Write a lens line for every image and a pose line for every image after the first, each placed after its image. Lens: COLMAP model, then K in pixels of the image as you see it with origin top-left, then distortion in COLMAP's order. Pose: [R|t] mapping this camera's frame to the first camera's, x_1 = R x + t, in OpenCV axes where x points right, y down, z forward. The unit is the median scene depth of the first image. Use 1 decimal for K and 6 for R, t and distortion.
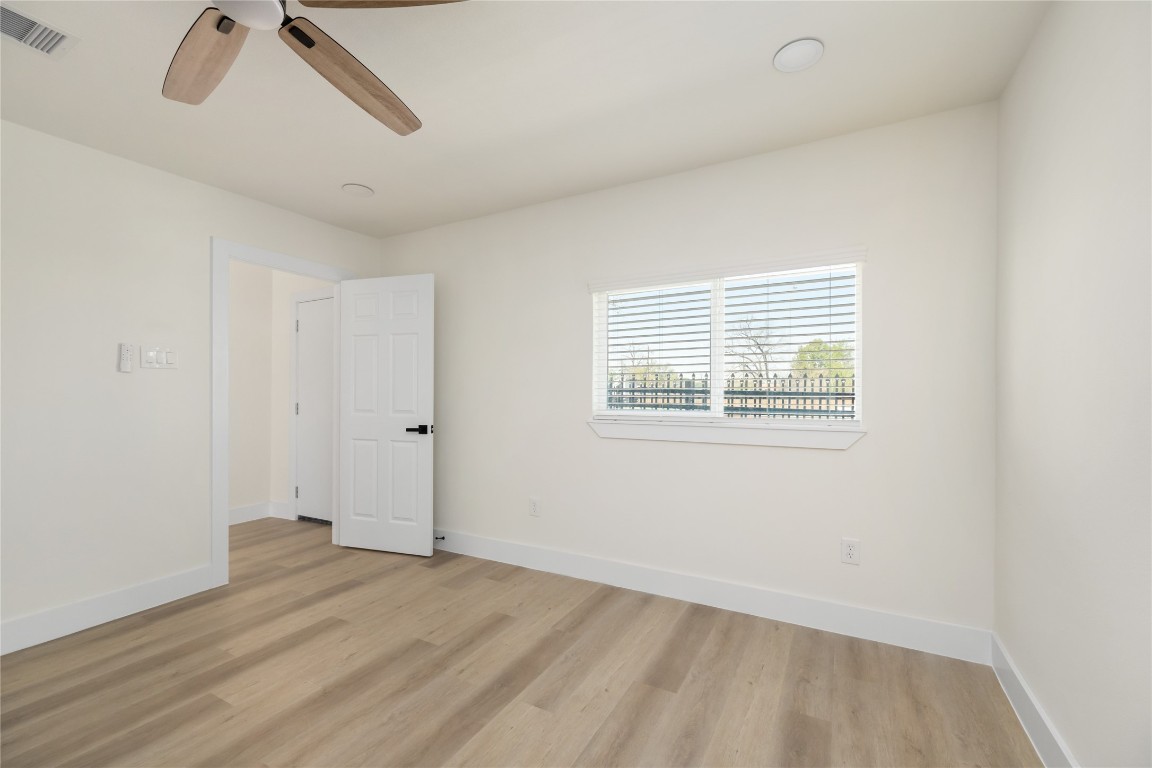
lens RADIAL K [[482.1, 0, 576.8], [0, 482.1, 393.7], [0, 0, 1]] dist [-0.003552, -0.000708]
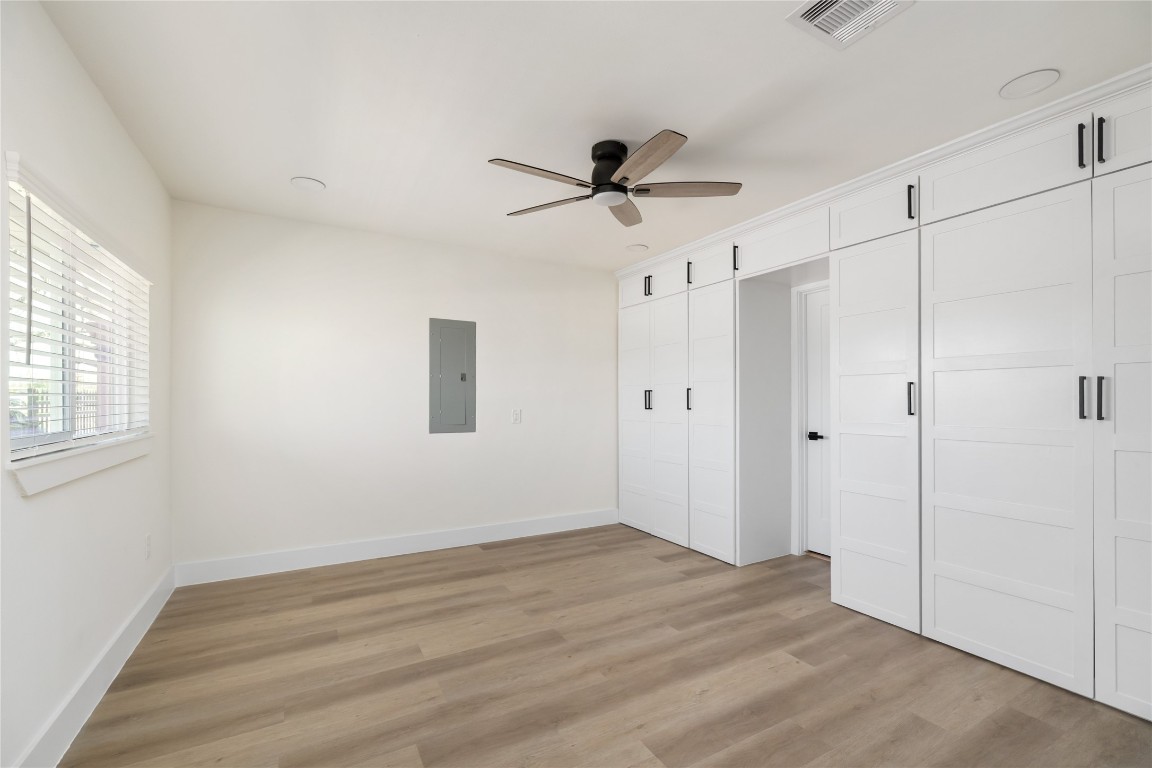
lens RADIAL K [[492.7, 0, 577.8], [0, 492.7, 397.4], [0, 0, 1]] dist [0.002335, 0.000407]
pose [[-0.850711, -0.001687, 0.525632, -1.038215], [-0.002838, 0.999995, -0.001385, -0.013841], [-0.525627, -0.002670, -0.850711, 1.755901]]
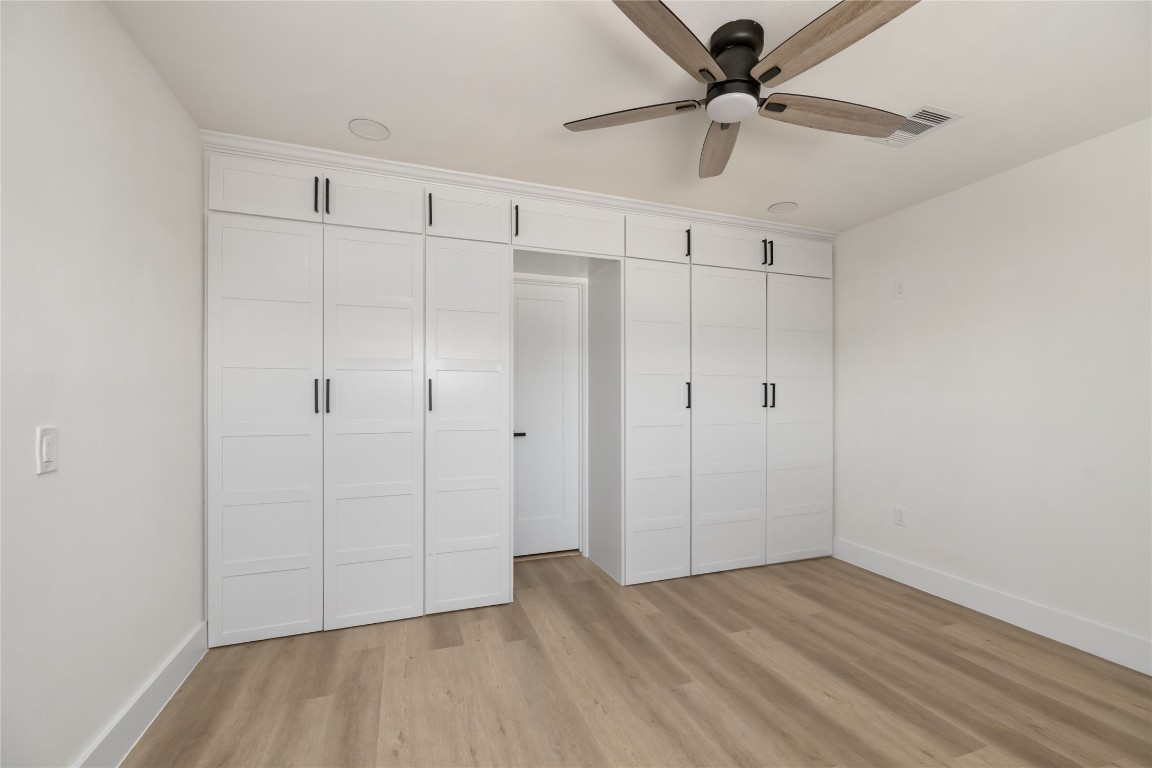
lens RADIAL K [[487.3, 0, 577.0], [0, 487.3, 392.4], [0, 0, 1]] dist [-0.000690, 0.000144]
pose [[-0.666325, -0.008770, -0.745610, 0.385110], [-0.002004, 0.999948, -0.009970, -0.006356], [0.745658, -0.005149, -0.666308, 1.007753]]
